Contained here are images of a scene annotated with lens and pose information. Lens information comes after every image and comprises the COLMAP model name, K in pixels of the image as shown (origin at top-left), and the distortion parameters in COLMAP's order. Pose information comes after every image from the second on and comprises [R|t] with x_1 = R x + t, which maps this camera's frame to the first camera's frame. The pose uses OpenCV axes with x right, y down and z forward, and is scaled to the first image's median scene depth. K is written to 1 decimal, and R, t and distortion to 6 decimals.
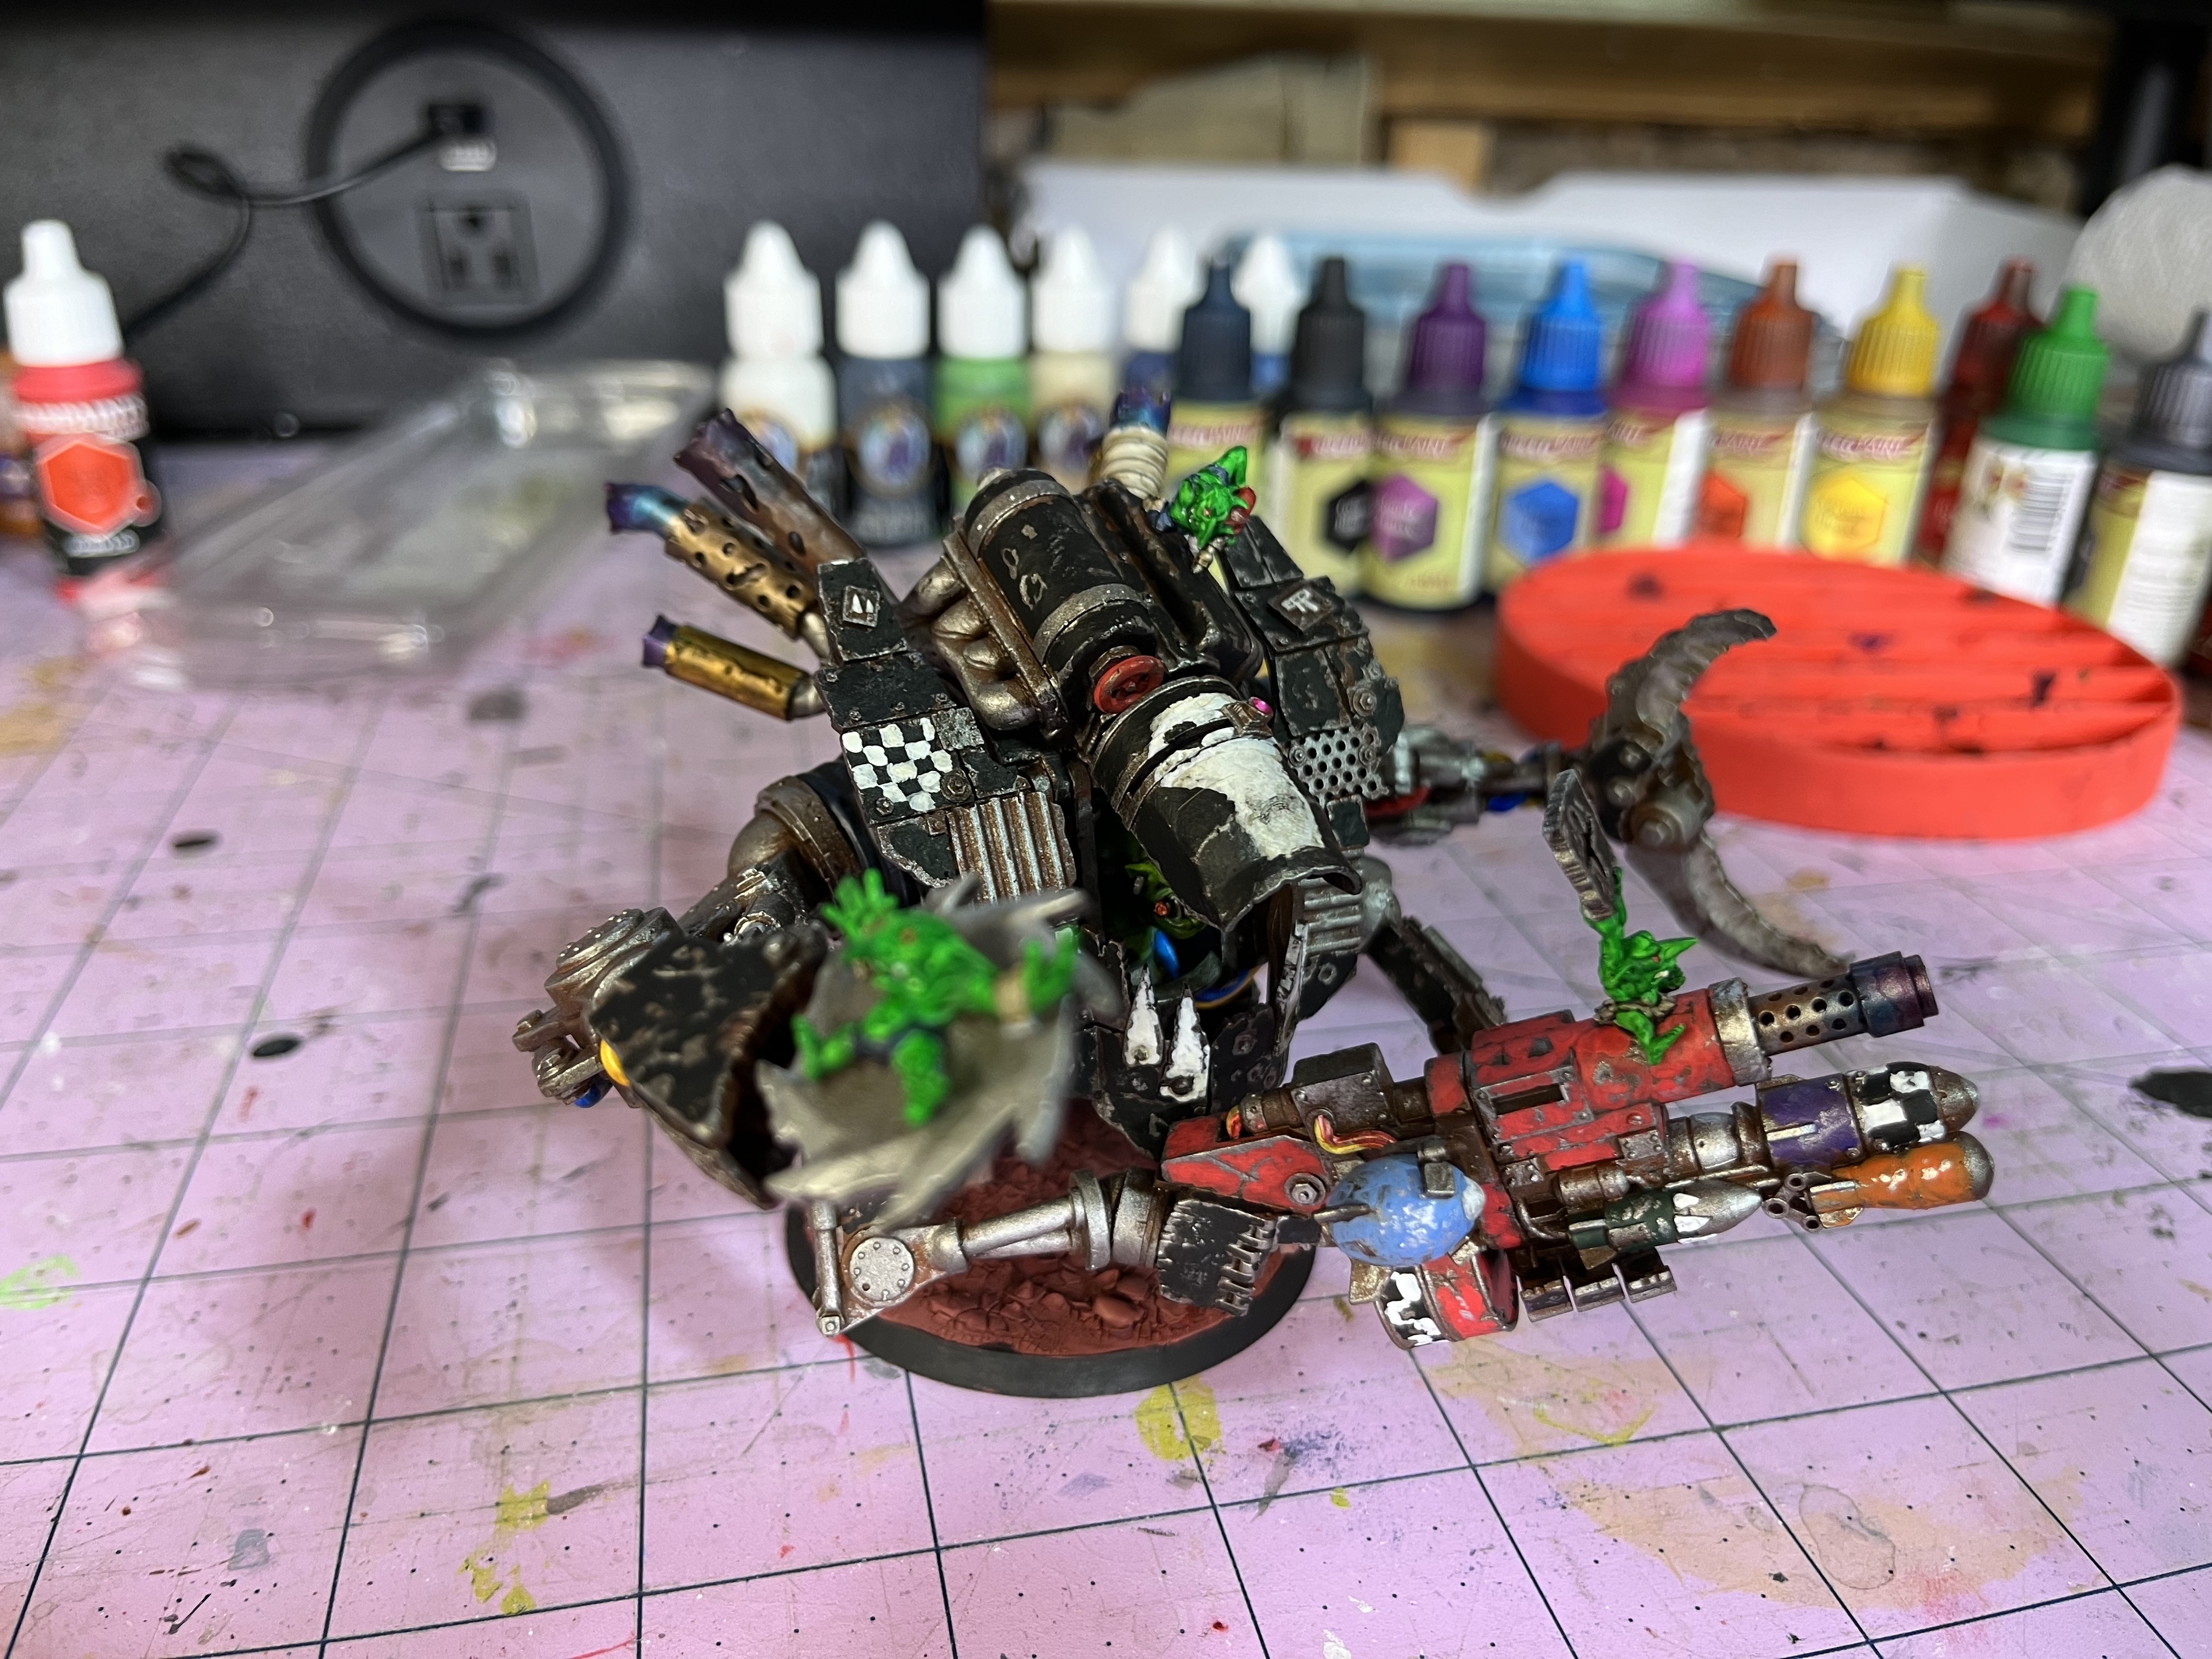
lens RADIAL K [[1745.4, 0, 1106.0], [0, 1745.4, 829.5], [0, 0, 1]] dist [0.058281, -0.113582]
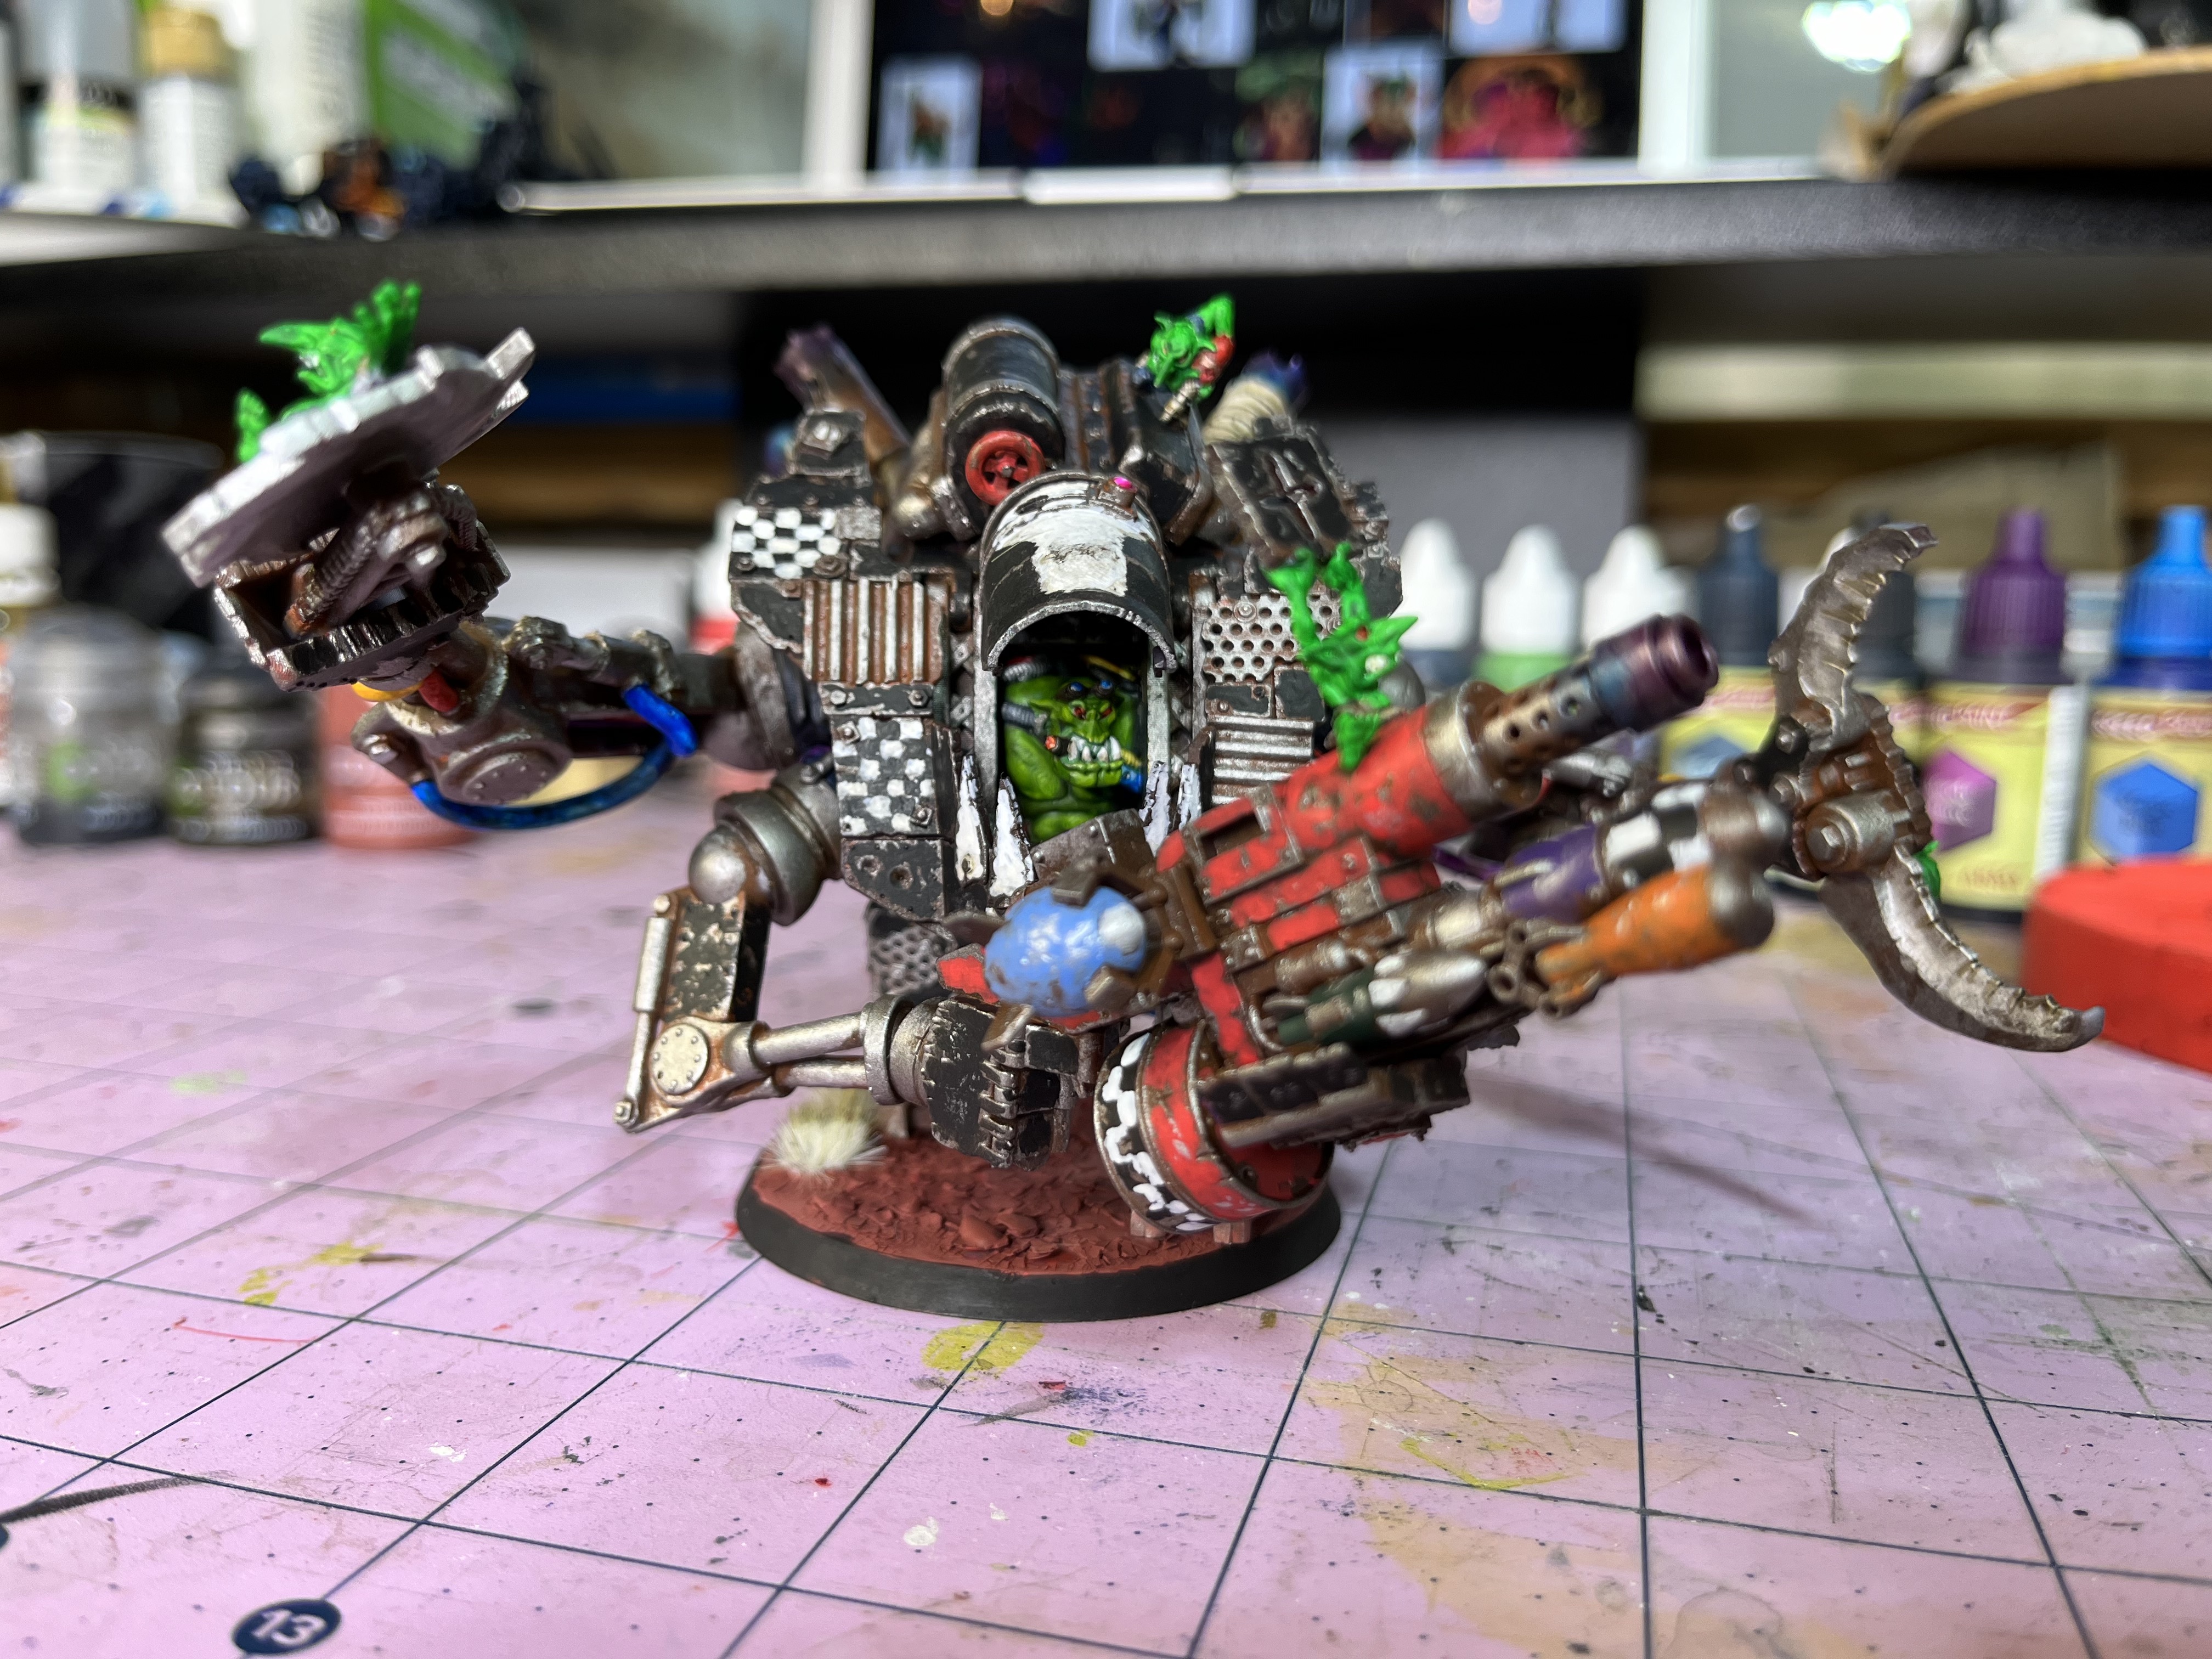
lens RADIAL K [[1745.4, 0, 1106.0], [0, 1745.4, 829.5], [0, 0, 1]] dist [0.058281, -0.113582]
pose [[0.881107, 0.051676, -0.470085, 0.472115], [-0.194613, 0.945565, -0.260830, 0.310258], [0.431017, 0.321304, 0.843201, 0.246681]]
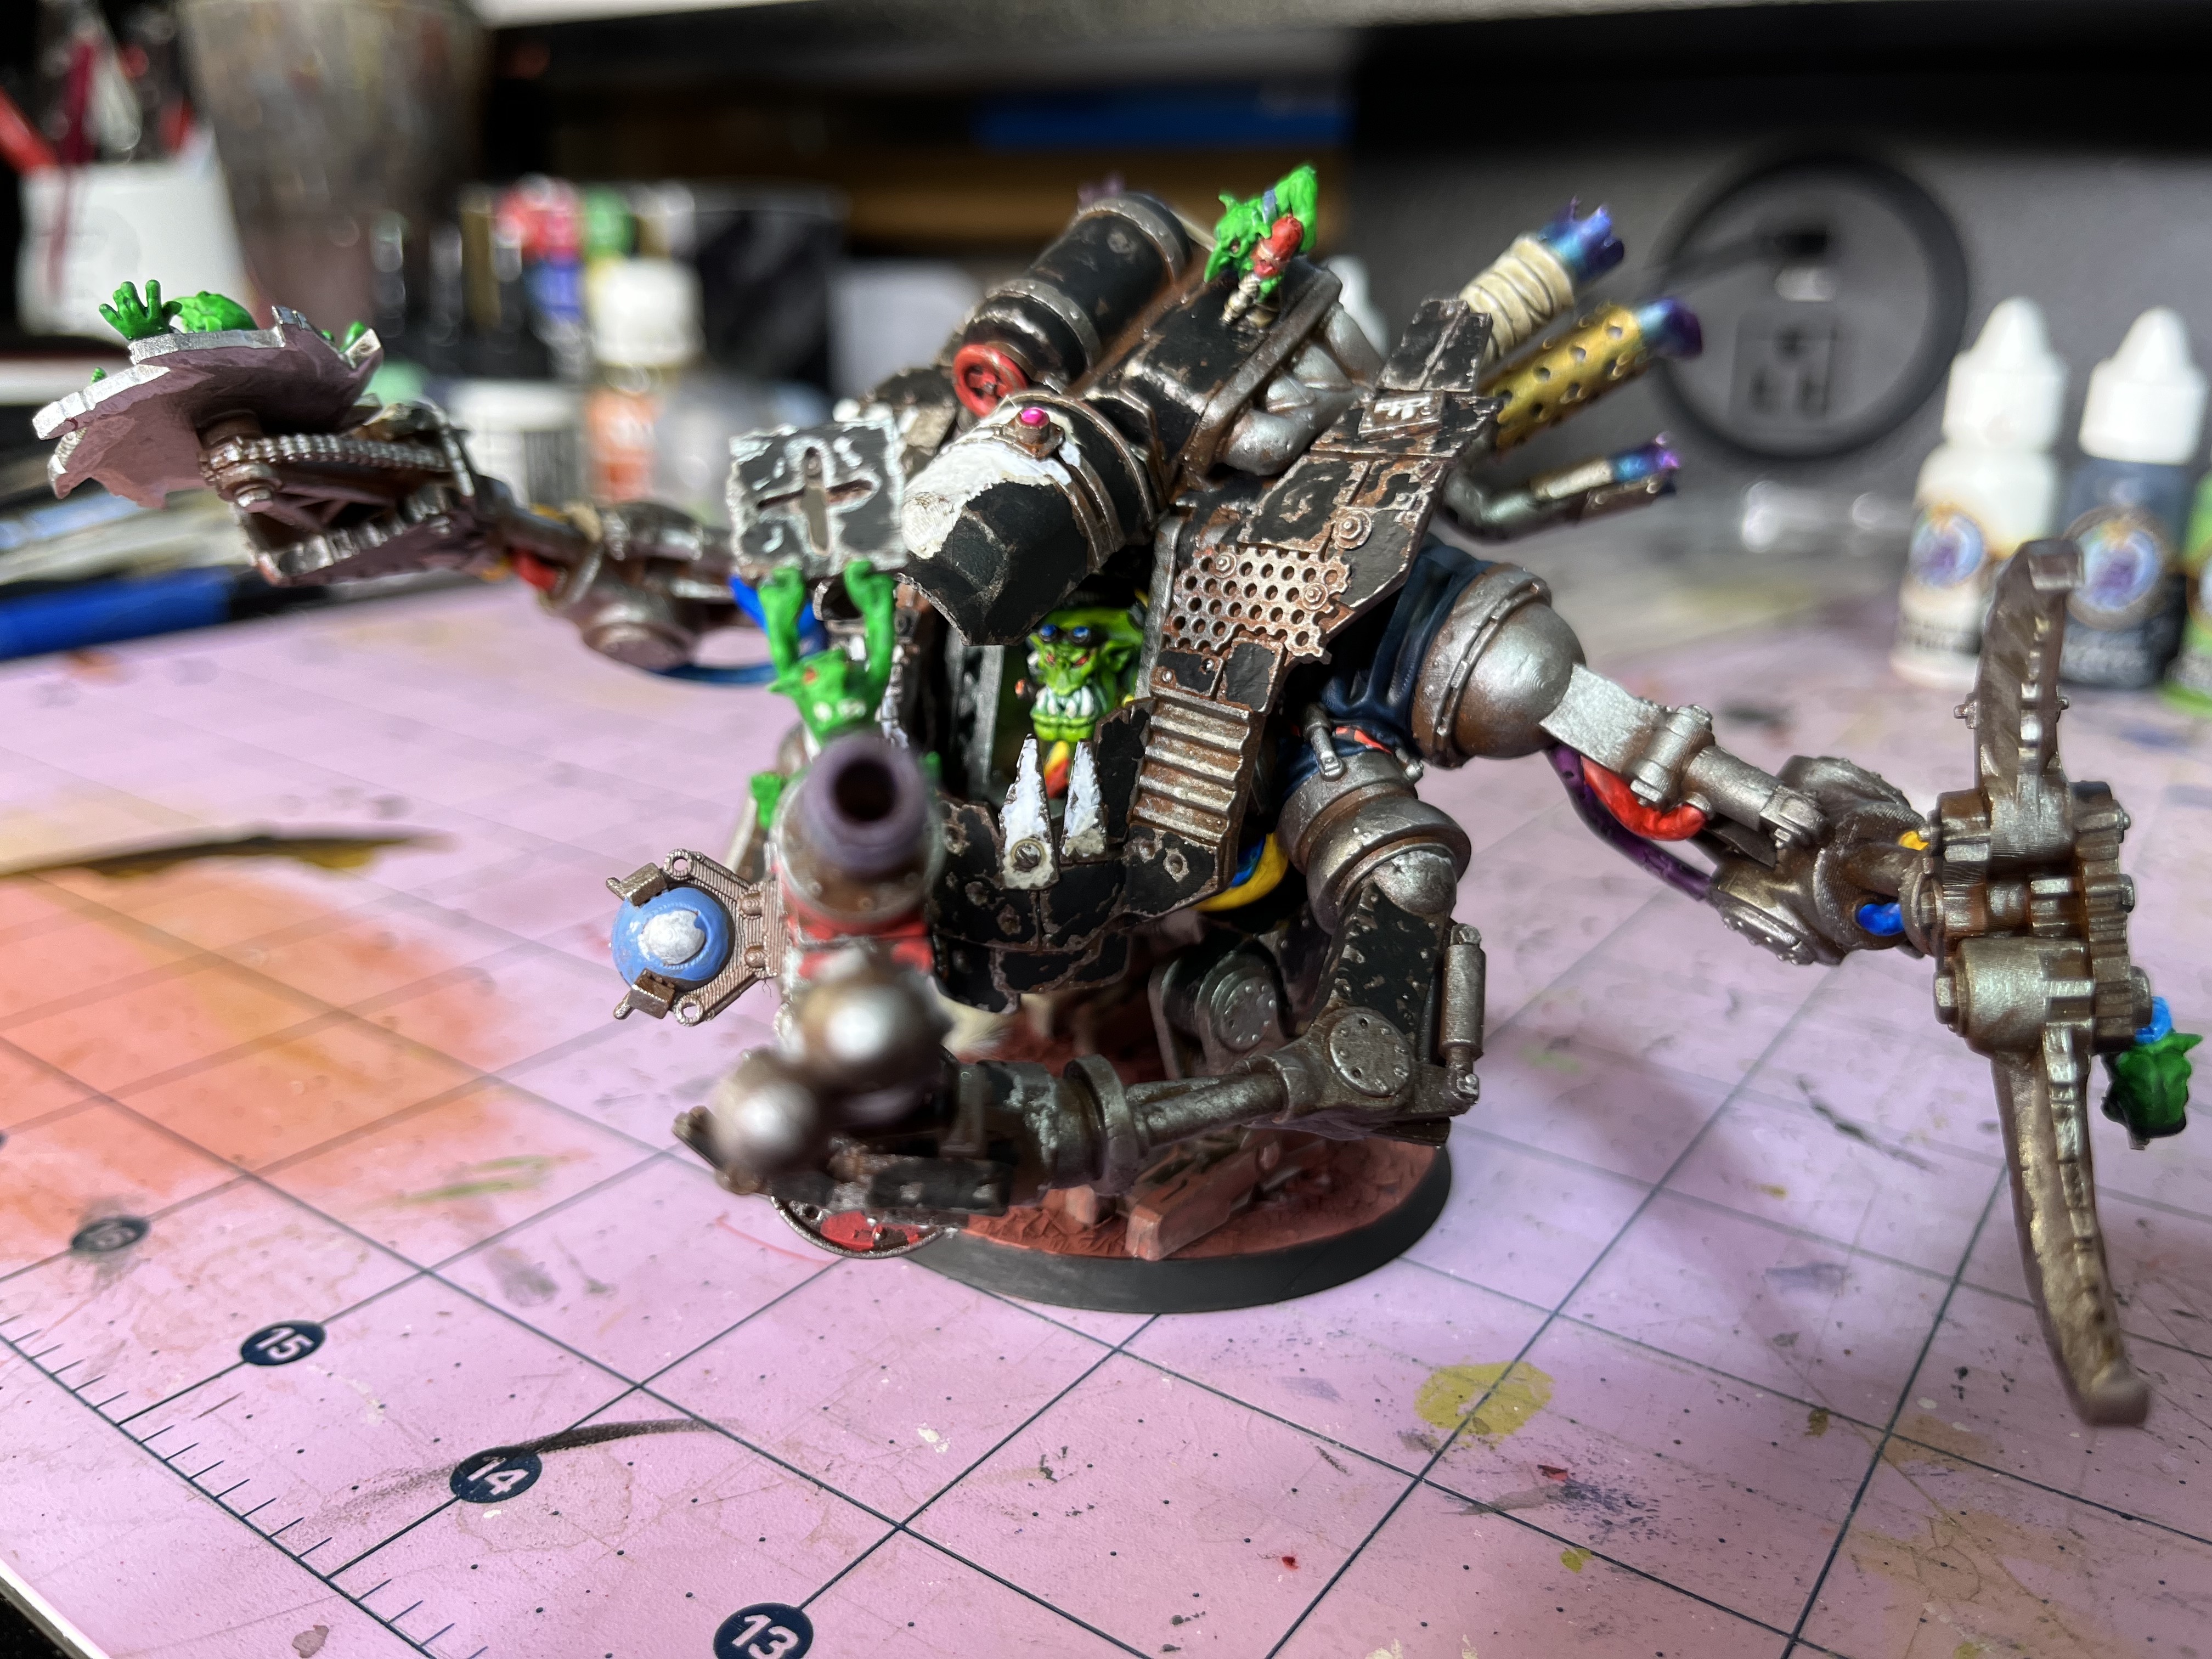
lens RADIAL K [[1759.4, 0, 1106.0], [0, 1759.4, 829.5], [0, 0, 1]] dist [-0.013334, -0.005912]
pose [[0.676008, 0.216201, -0.704465, 0.418132], [-0.318288, 0.947883, -0.014524, 0.164176], [0.664610, 0.234041, 0.709590, 0.289041]]
